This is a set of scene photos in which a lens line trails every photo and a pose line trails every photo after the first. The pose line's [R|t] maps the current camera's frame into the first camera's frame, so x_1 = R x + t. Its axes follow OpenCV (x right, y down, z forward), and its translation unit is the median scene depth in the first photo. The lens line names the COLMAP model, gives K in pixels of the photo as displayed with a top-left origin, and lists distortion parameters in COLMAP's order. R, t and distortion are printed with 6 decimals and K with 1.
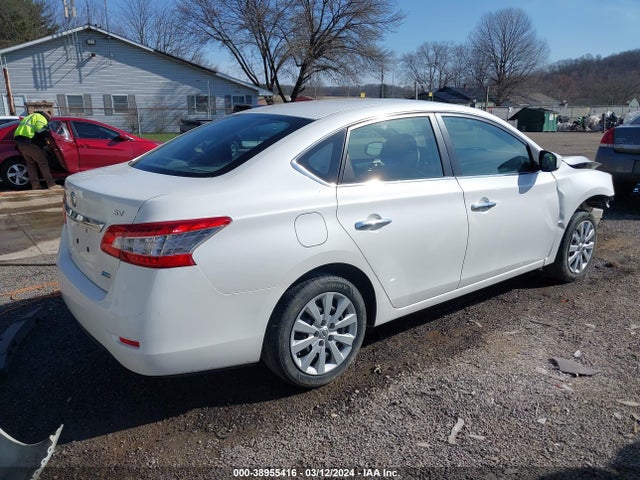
lens RADIAL K [[517.1, 0, 315.6], [0, 517.1, 241.1], [0, 0, 1]] dist [0.016447, -0.035651]
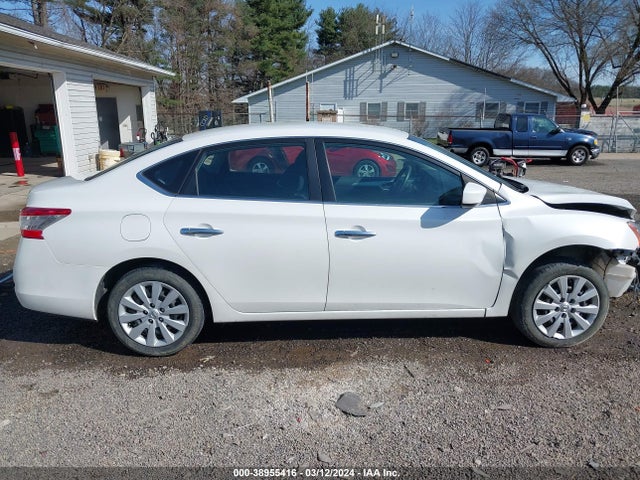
lens RADIAL K [[517.1, 0, 317.9], [0, 517.1, 240.3], [0, 0, 1]] dist [0.016447, -0.035651]
pose [[0.810389, 0.143842, -0.567960, 0.343869], [-0.149249, 0.988096, 0.037292, -0.033904], [0.566563, 0.054546, 0.822211, 0.067587]]
